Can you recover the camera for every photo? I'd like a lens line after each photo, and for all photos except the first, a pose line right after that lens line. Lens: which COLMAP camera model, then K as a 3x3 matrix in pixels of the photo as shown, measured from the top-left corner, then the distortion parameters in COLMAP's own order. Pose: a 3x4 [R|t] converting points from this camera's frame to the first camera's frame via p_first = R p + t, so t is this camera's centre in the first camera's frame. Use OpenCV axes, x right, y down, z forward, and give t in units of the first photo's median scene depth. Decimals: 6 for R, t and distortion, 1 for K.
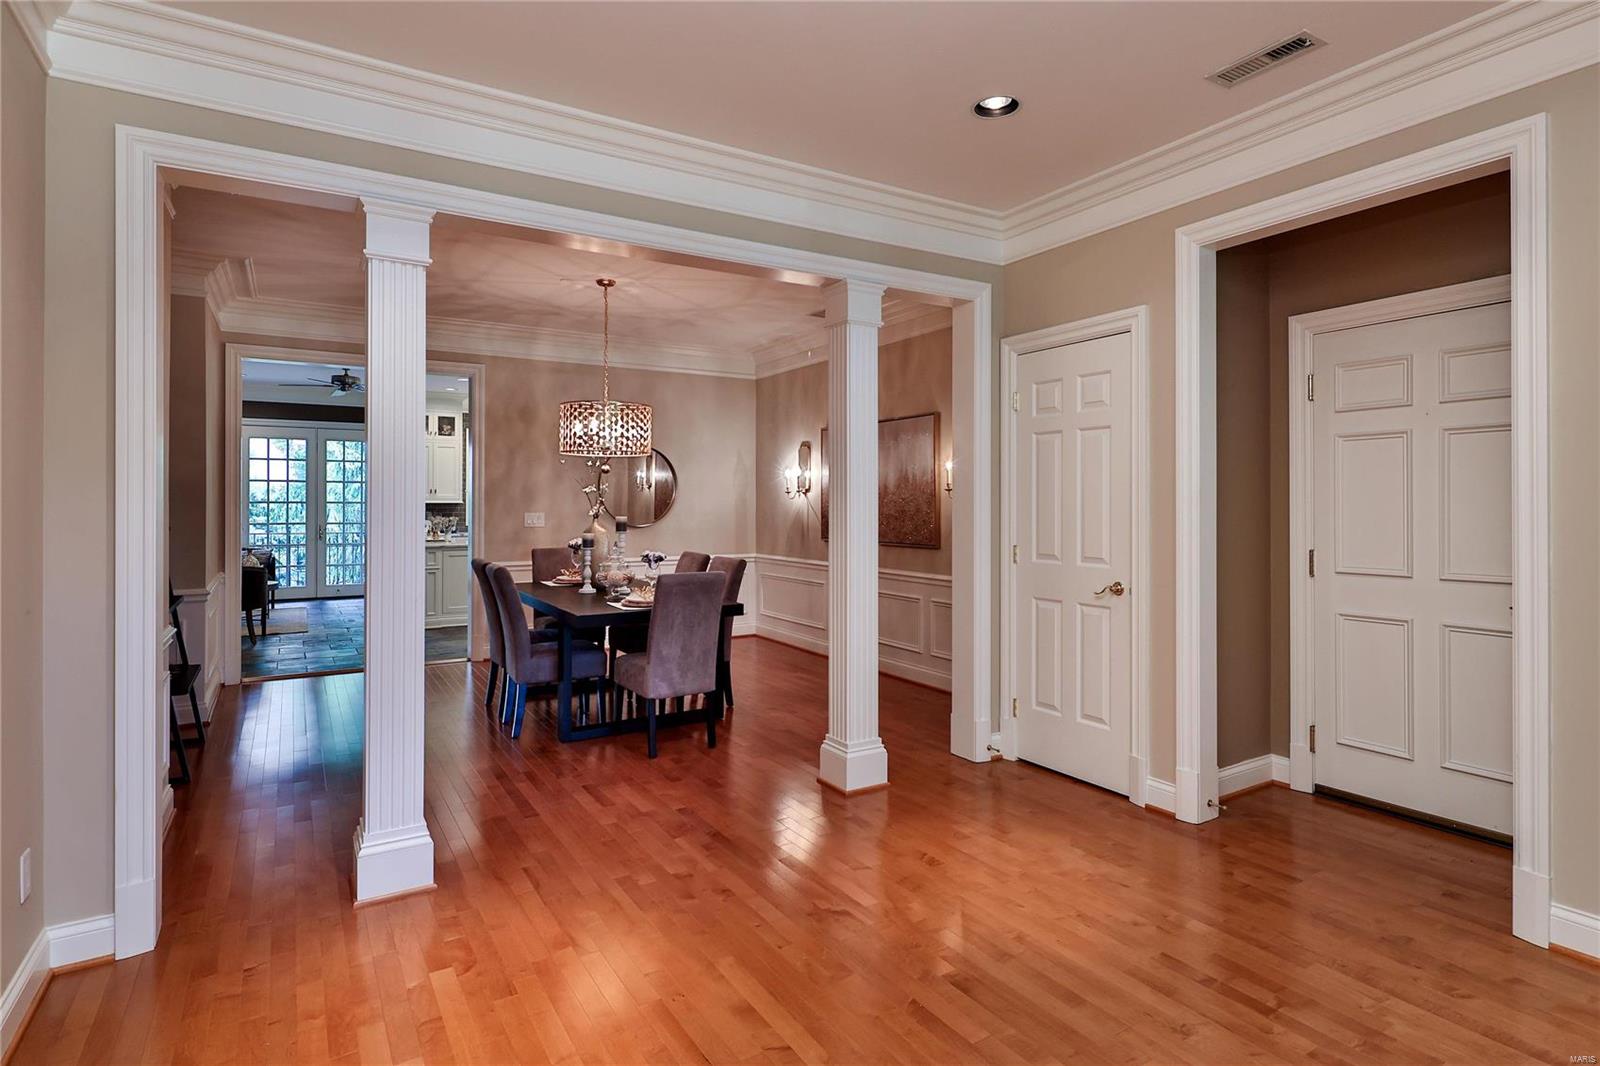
lens RADIAL K [[794.5, 0, 798.8], [0, 794.5, 500.1], [0, 0, 1]] dist [0.000558, -0.000098]
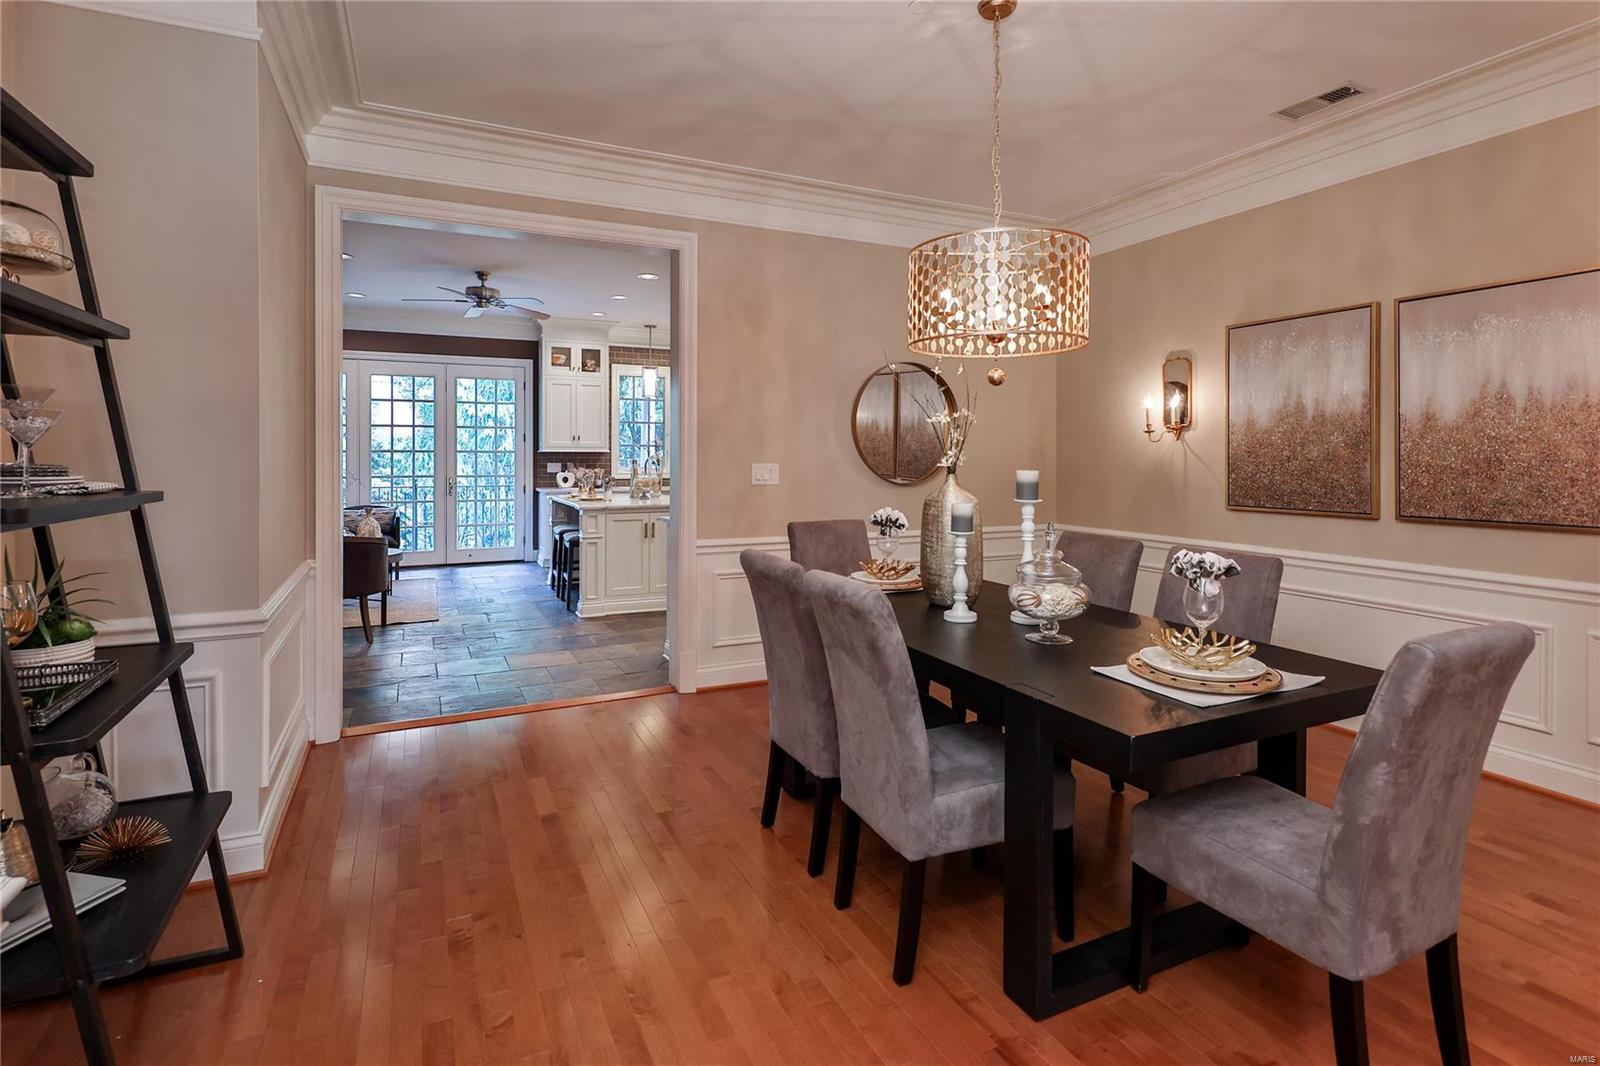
lens RADIAL K [[767.8, 0, 787.2], [0, 767.8, 454.1], [0, 0, 1]] dist [0.011382, -0.000185]
pose [[0.992690, -0.001287, -0.120684, -0.169973], [0.001581, 0.999996, 0.002344, 0.004927], [0.120681, -0.002518, 0.992688, 0.266349]]
